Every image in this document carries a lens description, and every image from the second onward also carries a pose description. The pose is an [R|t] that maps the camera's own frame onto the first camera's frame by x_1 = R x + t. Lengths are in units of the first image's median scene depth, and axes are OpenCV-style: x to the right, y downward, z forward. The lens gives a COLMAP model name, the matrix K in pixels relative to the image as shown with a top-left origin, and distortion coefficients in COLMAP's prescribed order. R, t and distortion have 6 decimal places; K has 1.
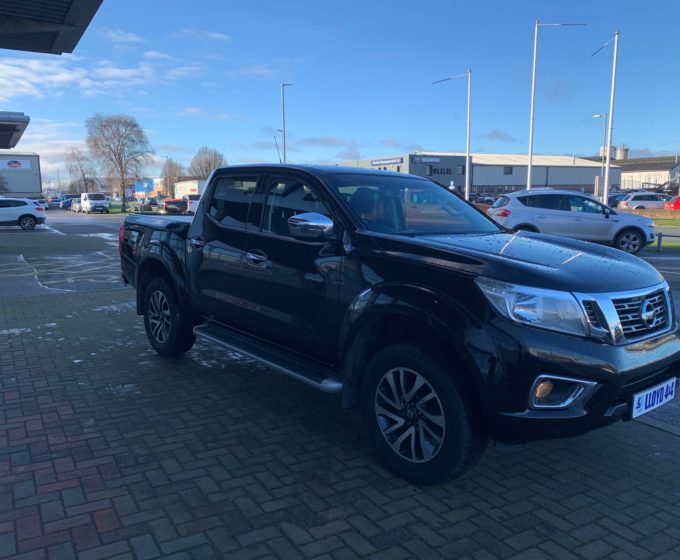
lens RADIAL K [[563.3, 0, 339.8], [0, 563.3, 291.0], [0, 0, 1]] dist [0.014409, 0.003846]
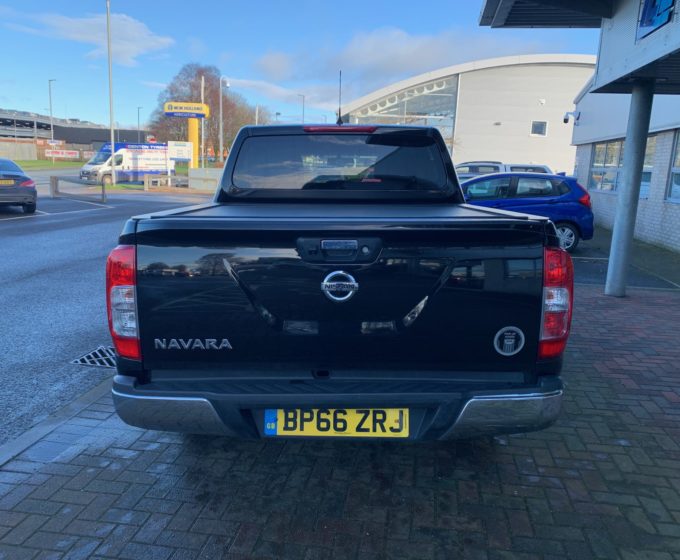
lens RADIAL K [[568.2, 0, 340.0], [0, 568.2, 280.0], [0, 0, 1]] dist [0.022063, -0.000088]
pose [[-0.759003, -0.142566, 0.635287, -0.983131], [0.084517, 0.945903, 0.313248, -0.439107], [-0.645578, 0.291449, -0.705894, 2.605190]]
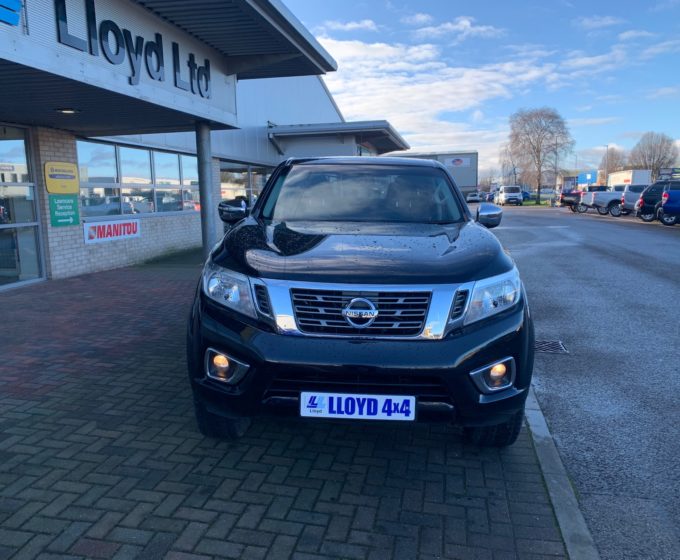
lens RADIAL K [[568.2, 0, 340.0], [0, 568.2, 280.0], [0, 0, 1]] dist [0.022063, -0.000088]
pose [[0.735037, 0.094924, -0.671349, 1.031008], [-0.099931, 0.994505, 0.031205, -0.032100], [0.670622, 0.044152, 0.740484, 0.286925]]
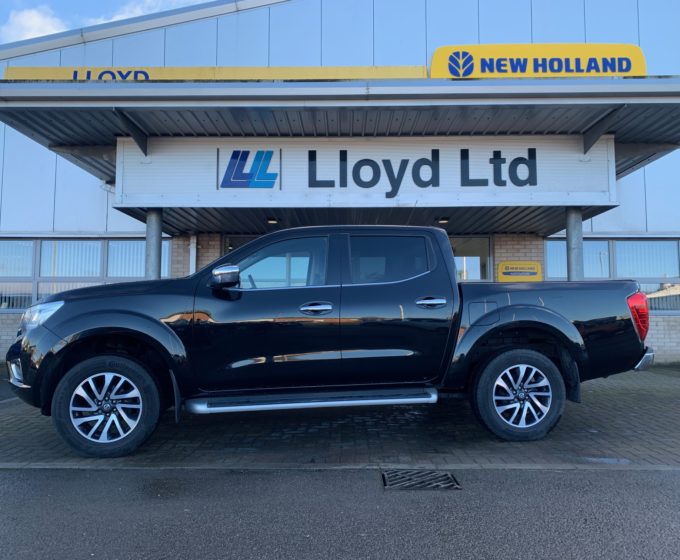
lens RADIAL K [[569.0, 0, 336.1], [0, 569.0, 280.4], [0, 0, 1]] dist [0.023991, -0.005179]
pose [[-0.538440, -0.046244, -0.841394, 1.369689], [-0.139527, 0.989603, 0.034899, -0.254888], [0.831032, 0.136188, -0.539294, 2.427133]]
